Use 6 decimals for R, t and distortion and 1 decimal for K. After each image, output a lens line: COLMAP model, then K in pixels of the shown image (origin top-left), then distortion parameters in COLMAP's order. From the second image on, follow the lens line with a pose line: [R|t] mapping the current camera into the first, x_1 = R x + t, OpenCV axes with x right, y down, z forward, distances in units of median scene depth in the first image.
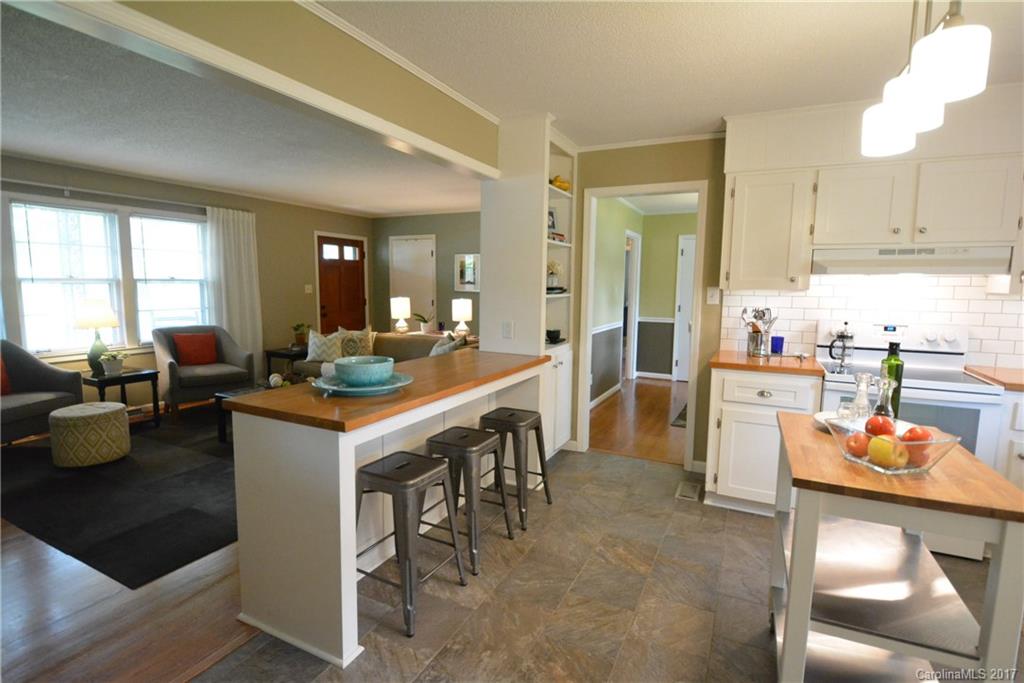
lens RADIAL K [[494.0, 0, 512.0], [0, 494.0, 341.5], [0, 0, 1]] dist [0.002193, -0.013926]
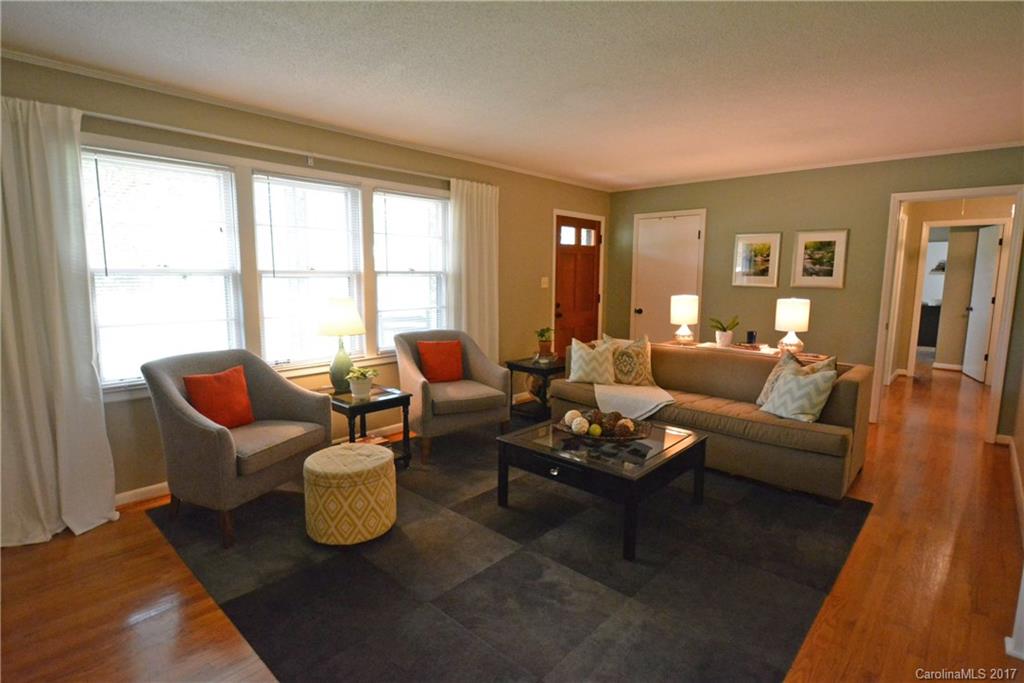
lens RADIAL K [[520.1, 0, 512.0], [0, 520.1, 341.5], [0, 0, 1]] dist [0.008709, -0.012767]
pose [[0.958980, 0.031171, -0.281755, -0.321770], [-0.027734, 0.999484, 0.016179, -0.034108], [0.282114, -0.007702, 0.959350, 0.259984]]
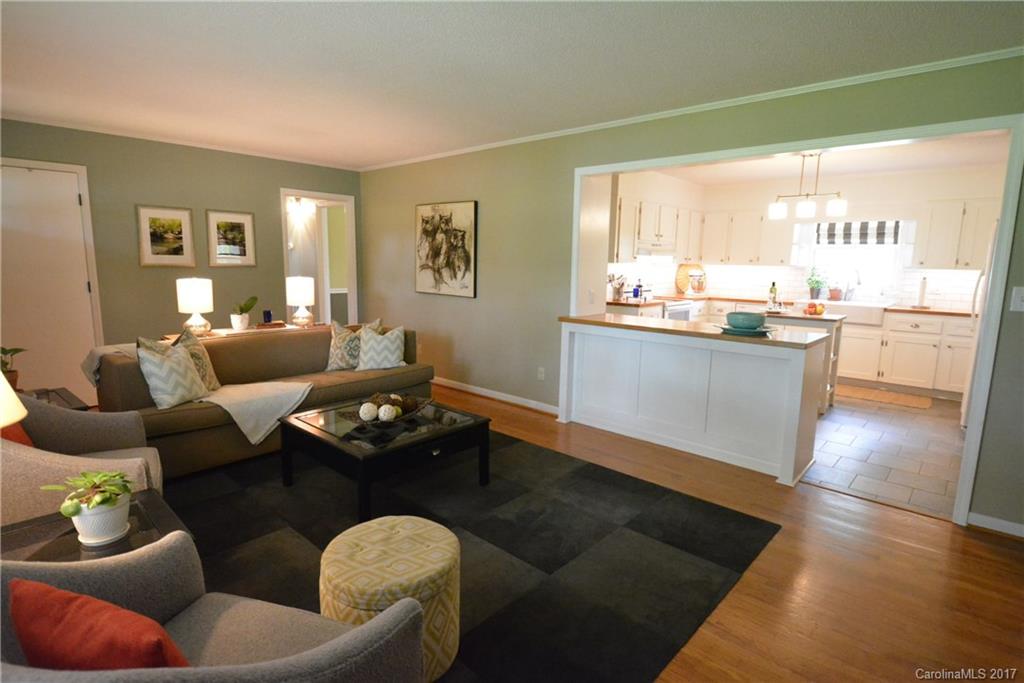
lens RADIAL K [[520.1, 0, 512.0], [0, 520.1, 341.5], [0, 0, 1]] dist [0.008709, -0.012767]
pose [[0.274636, -0.158105, 0.948461, -0.953103], [0.096009, 0.985969, 0.136557, -0.079582], [-0.956743, 0.053557, 0.285962, 0.563231]]
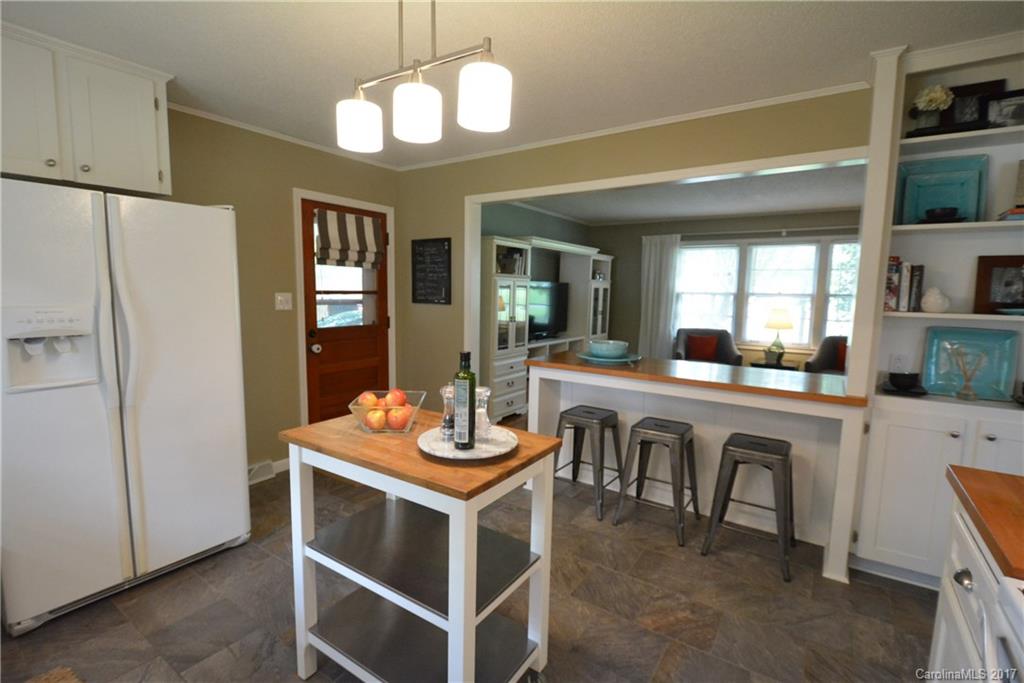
lens RADIAL K [[476.0, 0, 512.0], [0, 476.0, 341.5], [0, 0, 1]] dist [0.016050, -0.019073]
pose [[-0.141201, 0.091691, -0.985726, 0.541028], [-0.132039, 0.985061, 0.110544, -0.040881], [0.981136, 0.145764, -0.126985, 0.405909]]
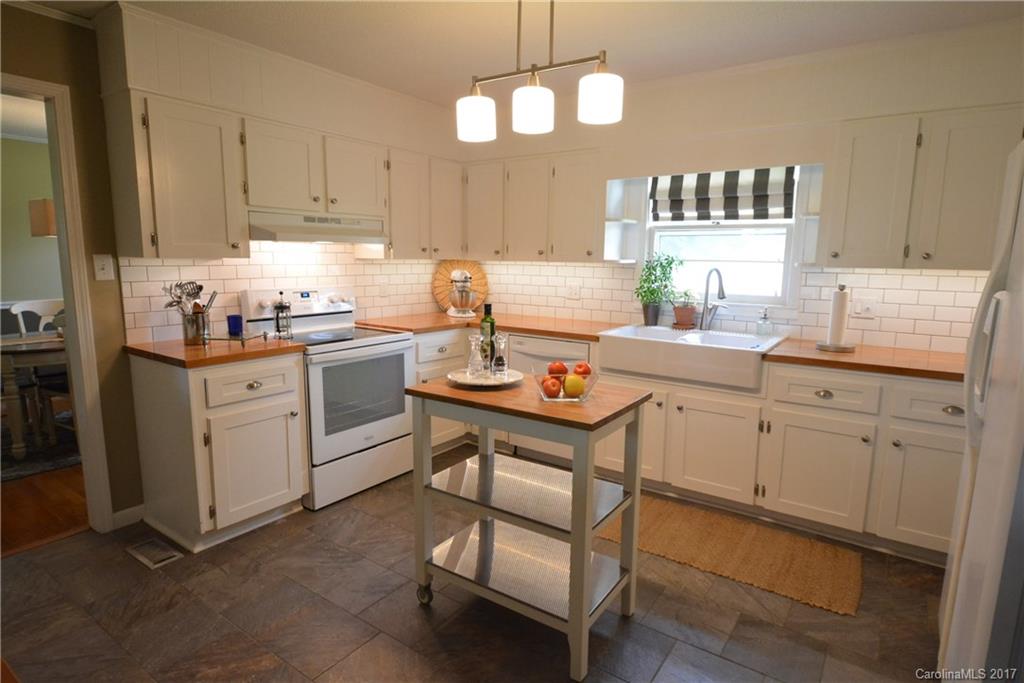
lens RADIAL K [[554.7, 0, 512.0], [0, 554.7, 341.5], [0, 0, 1]] dist [0.000836, -0.001208]
pose [[0.156355, -0.161562, 0.974398, -0.188932], [0.101649, 0.983925, 0.146831, -0.035273], [-0.982457, 0.076088, 0.170264, 0.244209]]
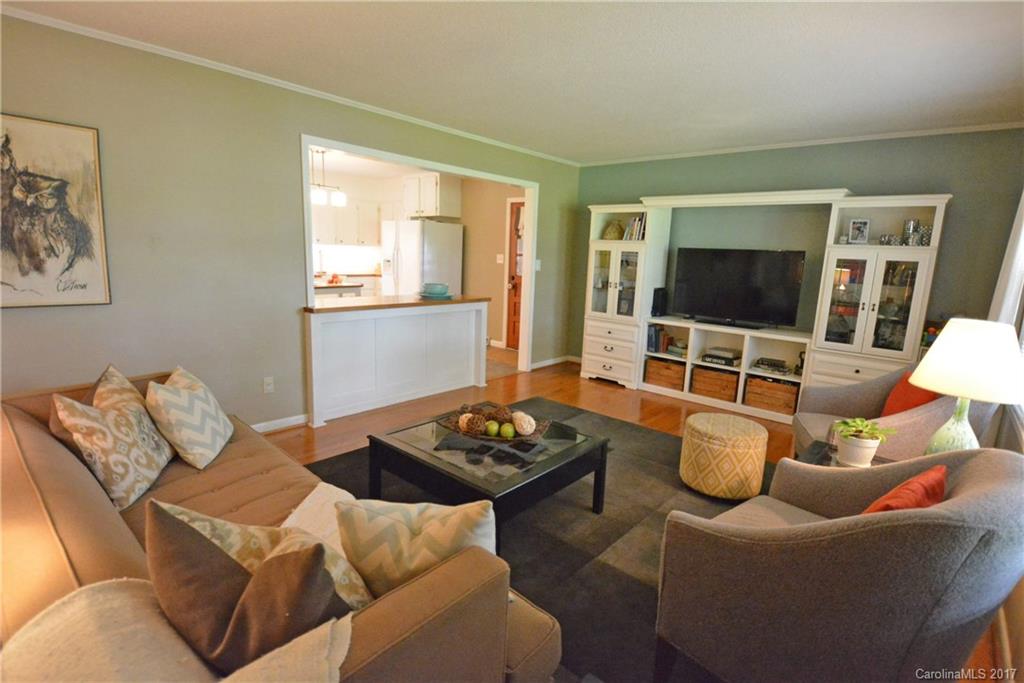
lens RADIAL K [[494.0, 0, 512.0], [0, 494.0, 341.5], [0, 0, 1]] dist [0.002193, -0.013926]
pose [[-0.963684, -0.098243, 0.248319, -0.543299], [-0.022546, 0.956483, 0.290916, -0.164686], [-0.266093, 0.274752, -0.923962, 1.356579]]
